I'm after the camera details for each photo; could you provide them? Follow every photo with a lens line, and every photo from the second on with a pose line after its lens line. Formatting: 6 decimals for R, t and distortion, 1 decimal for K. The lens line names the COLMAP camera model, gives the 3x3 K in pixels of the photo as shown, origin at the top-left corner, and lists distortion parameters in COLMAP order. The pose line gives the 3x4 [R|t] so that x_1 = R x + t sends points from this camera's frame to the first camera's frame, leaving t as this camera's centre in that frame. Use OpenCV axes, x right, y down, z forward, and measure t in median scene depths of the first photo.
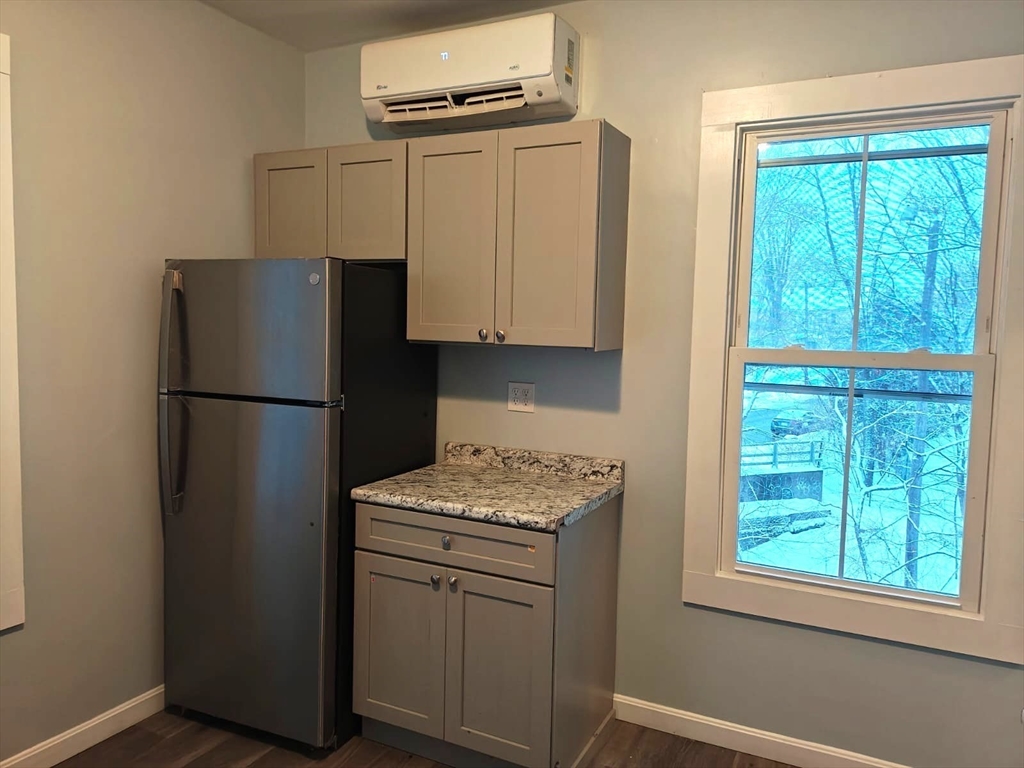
lens RADIAL K [[743.1, 0, 512.0], [0, 743.1, 384.0], [0, 0, 1]] dist [0.071576, -0.075013]
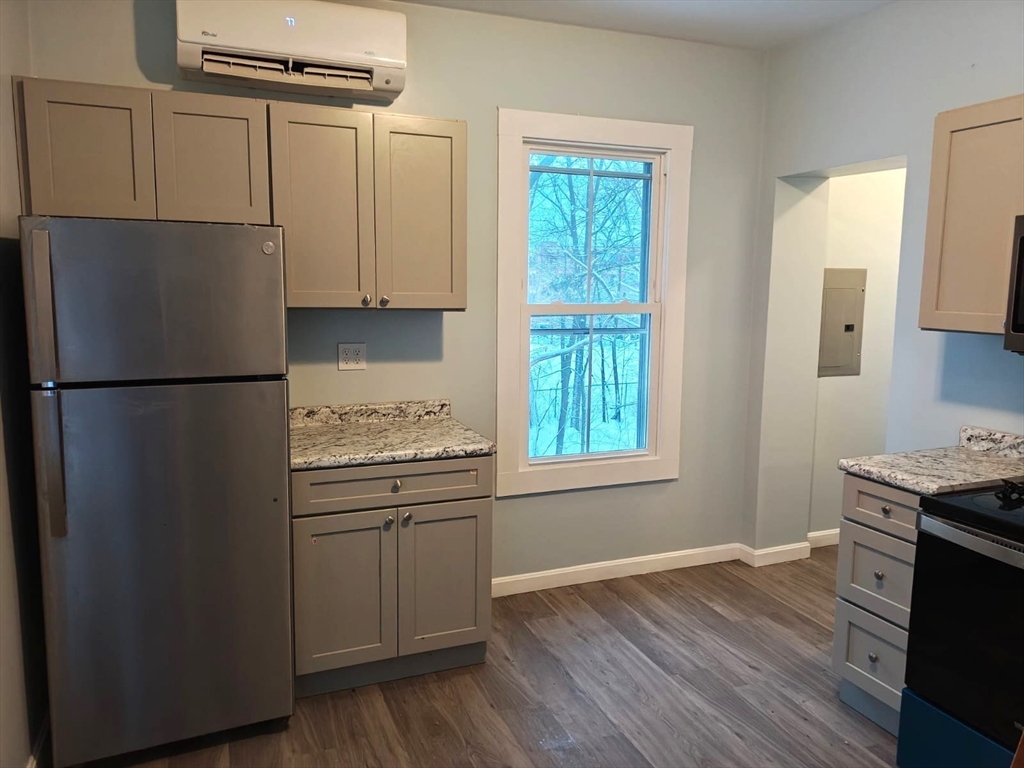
lens RADIAL K [[743.1, 0, 512.0], [0, 743.1, 384.0], [0, 0, 1]] dist [0.071576, -0.075013]
pose [[0.664298, -0.117000, 0.738255, -0.684125], [0.069985, 0.993070, 0.094409, -0.030872], [-0.744185, -0.011049, 0.667883, 0.102651]]
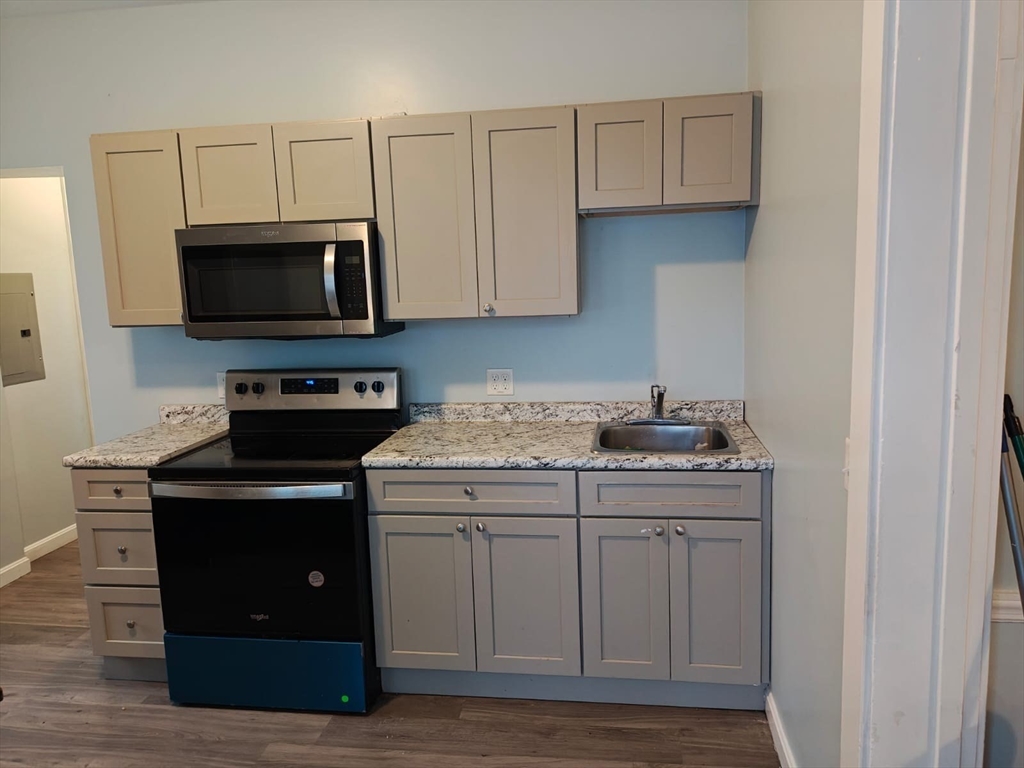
lens RADIAL K [[756.1, 0, 512.0], [0, 756.1, 384.0], [0, 0, 1]] dist [0.057254, -0.051844]
pose [[-0.312422, -0.149908, 0.938041, -0.859800], [0.106622, 0.975697, 0.191437, -0.043159], [-0.943941, 0.159825, -0.288845, 0.155164]]
